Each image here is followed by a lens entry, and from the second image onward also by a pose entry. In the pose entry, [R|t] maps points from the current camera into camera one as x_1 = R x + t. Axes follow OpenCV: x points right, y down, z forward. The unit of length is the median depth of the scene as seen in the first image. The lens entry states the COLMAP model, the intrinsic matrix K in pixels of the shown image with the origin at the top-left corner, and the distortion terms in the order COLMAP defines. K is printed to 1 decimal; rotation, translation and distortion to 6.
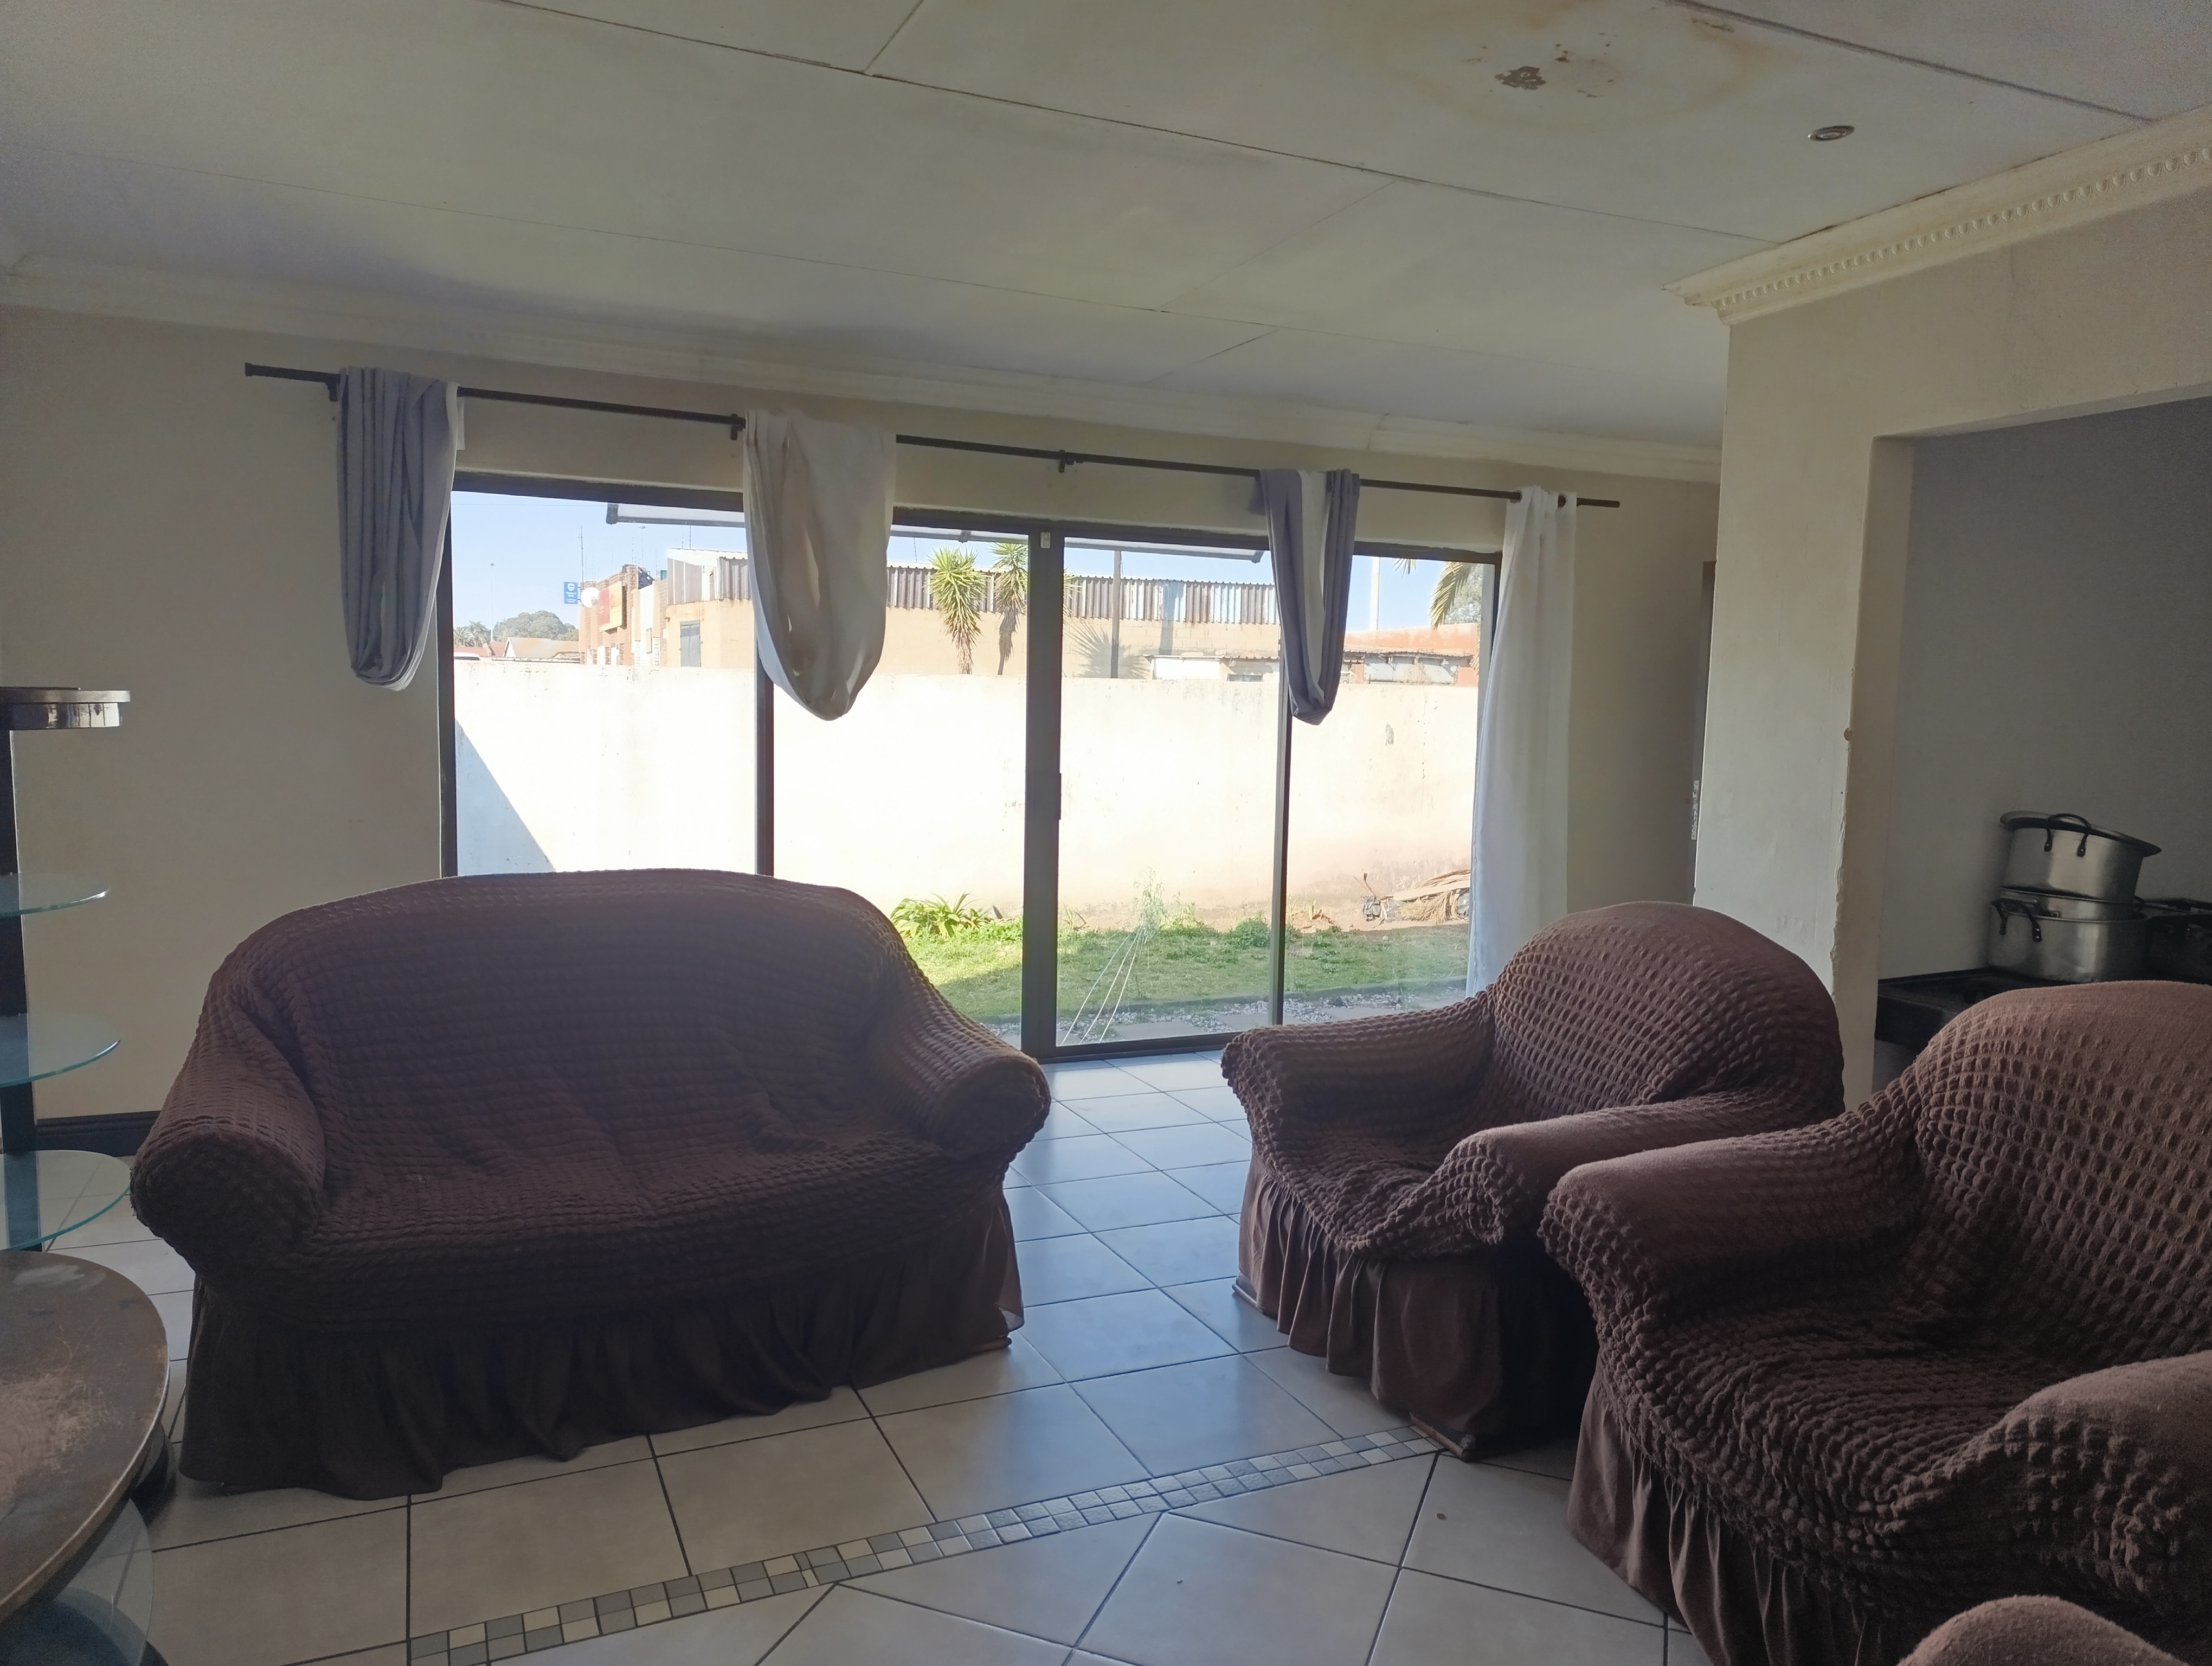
lens RADIAL K [[1556.0, 0, 1106.0], [0, 1556.0, 833.0], [0, 0, 1]] dist [0.074724, -0.060124]
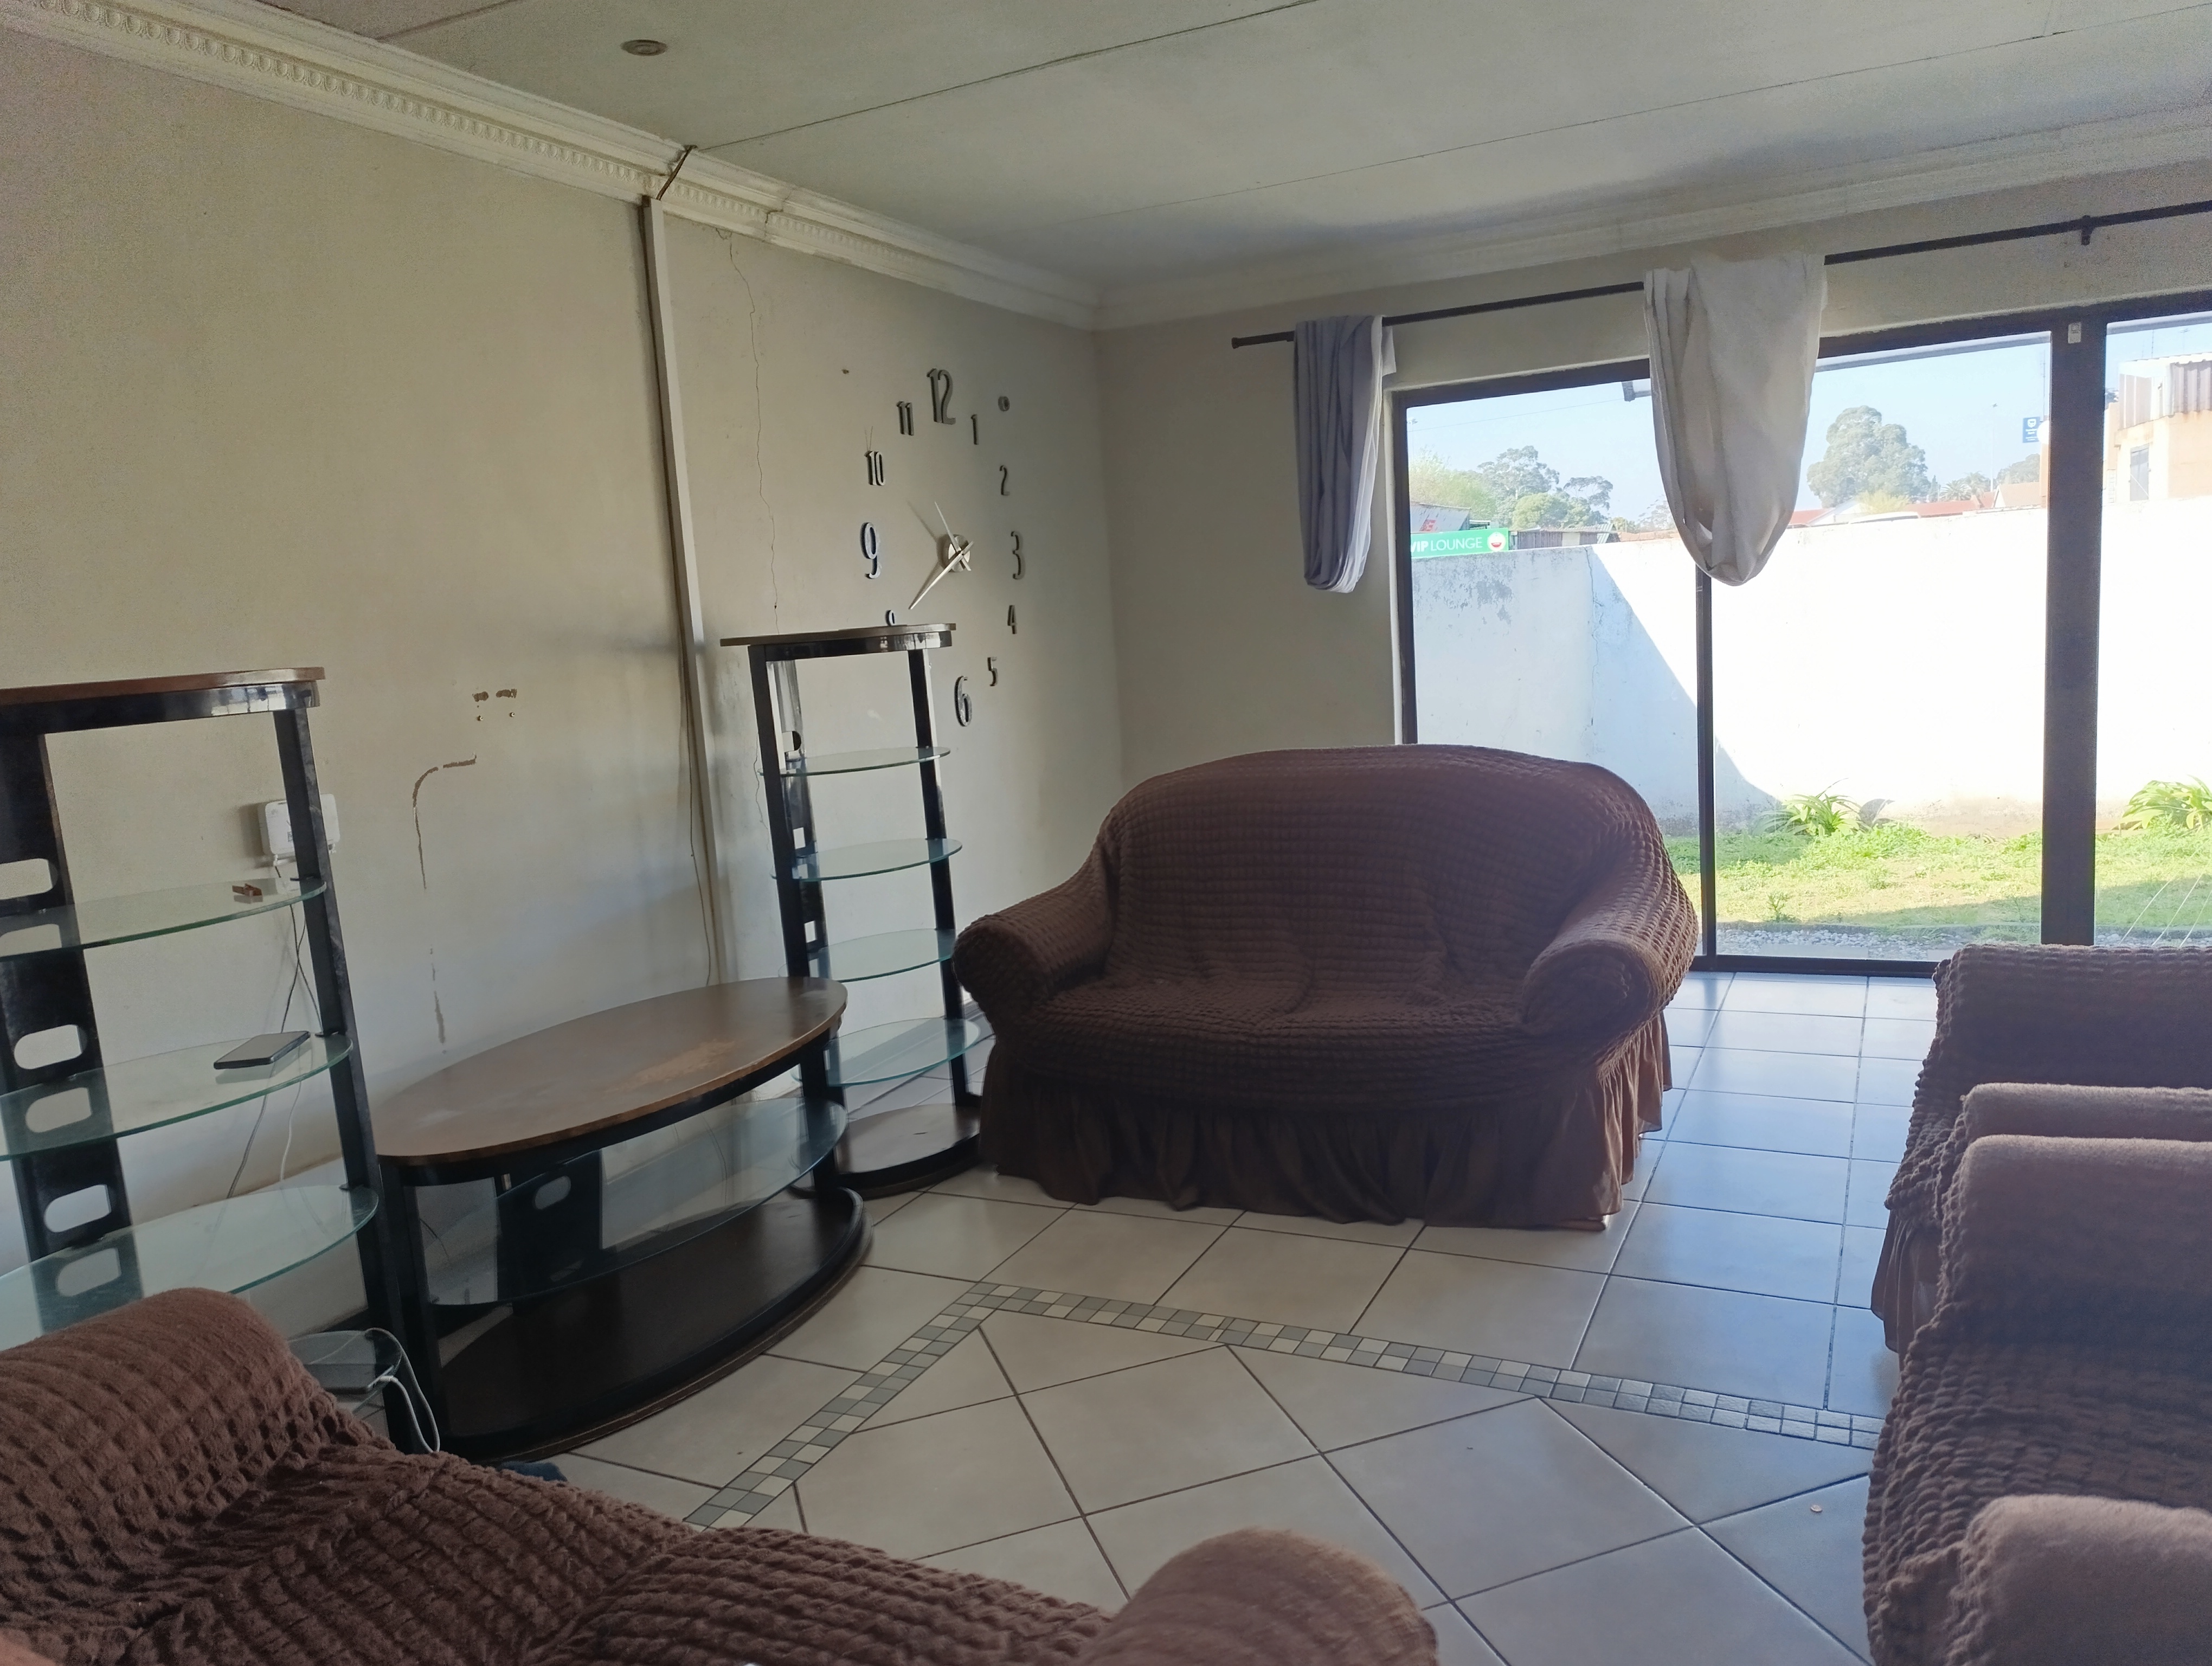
lens RADIAL K [[1556.0, 0, 1106.0], [0, 1556.0, 833.0], [0, 0, 1]] dist [0.074724, -0.060124]
pose [[0.643239, 0.048220, -0.764145, 0.359853], [0.014300, 0.997084, 0.074957, -0.000397], [0.765532, -0.059142, 0.640674, 0.106397]]
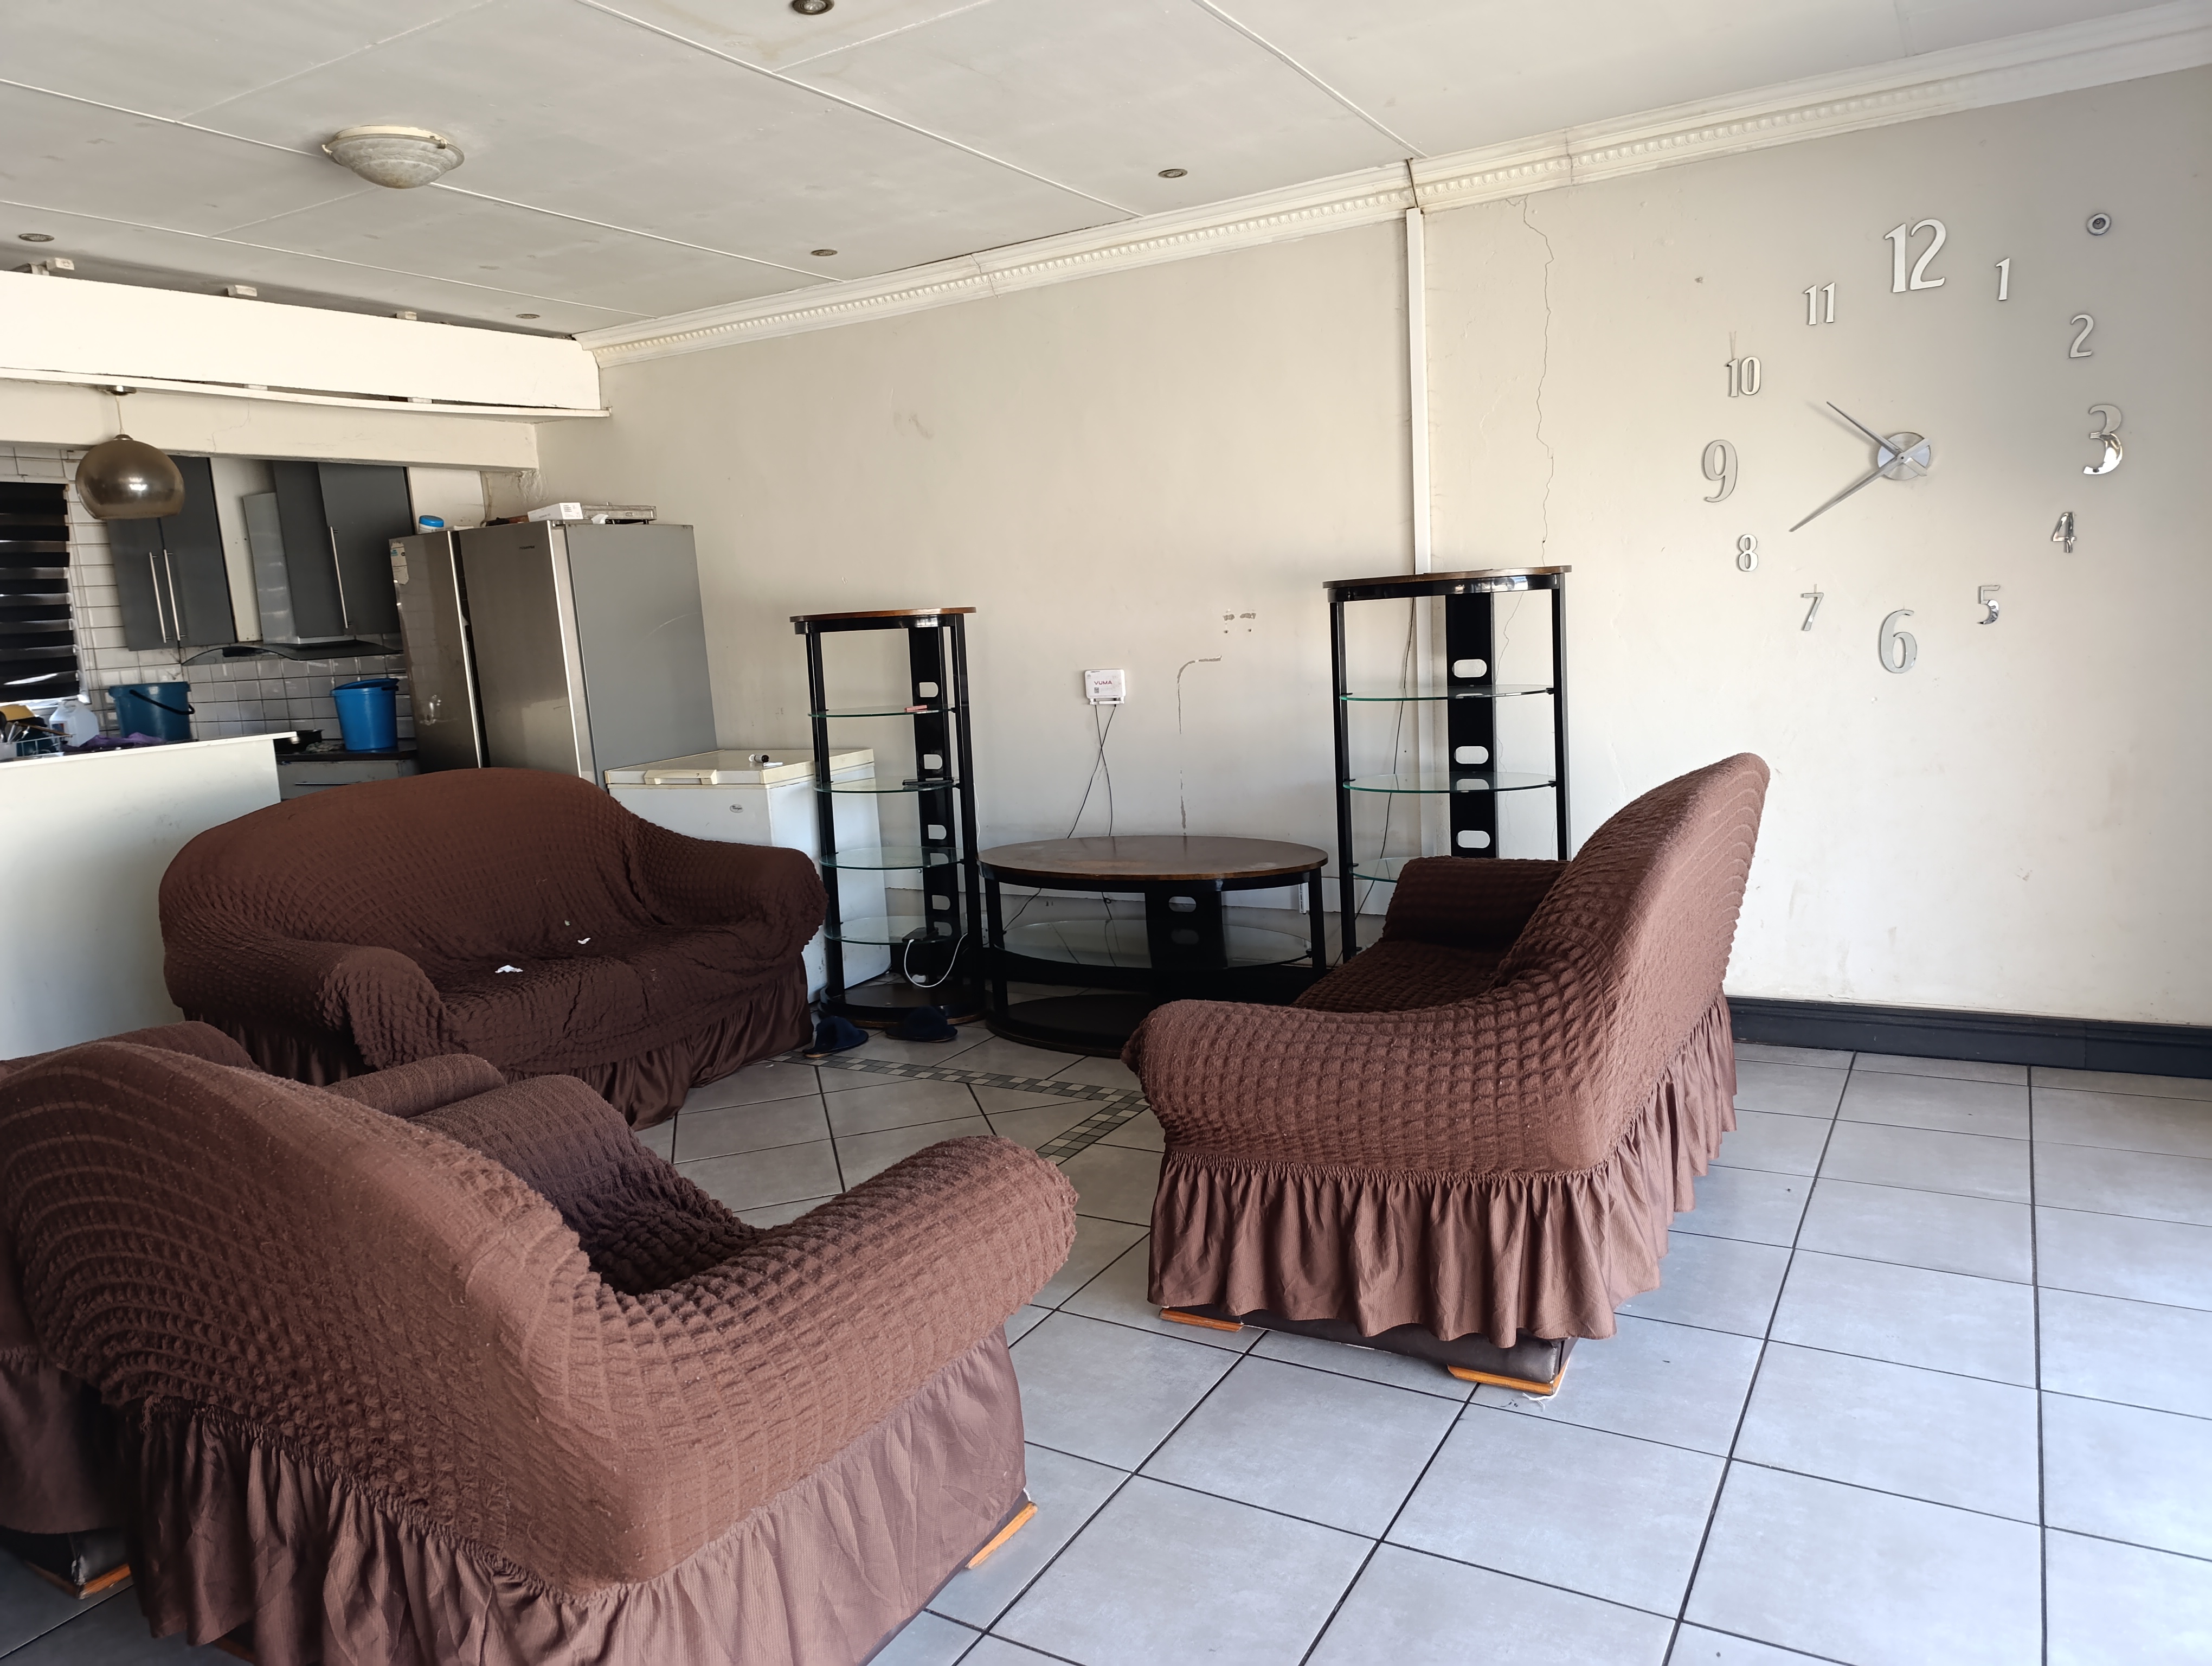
lens RADIAL K [[1556.0, 0, 1106.0], [0, 1556.0, 833.0], [0, 0, 1]] dist [0.074724, -0.060124]
pose [[-0.803550, 0.126556, -0.581628, 0.343013], [0.000970, 0.977413, 0.211334, -0.099452], [0.595236, 0.169254, -0.785523, 1.223868]]
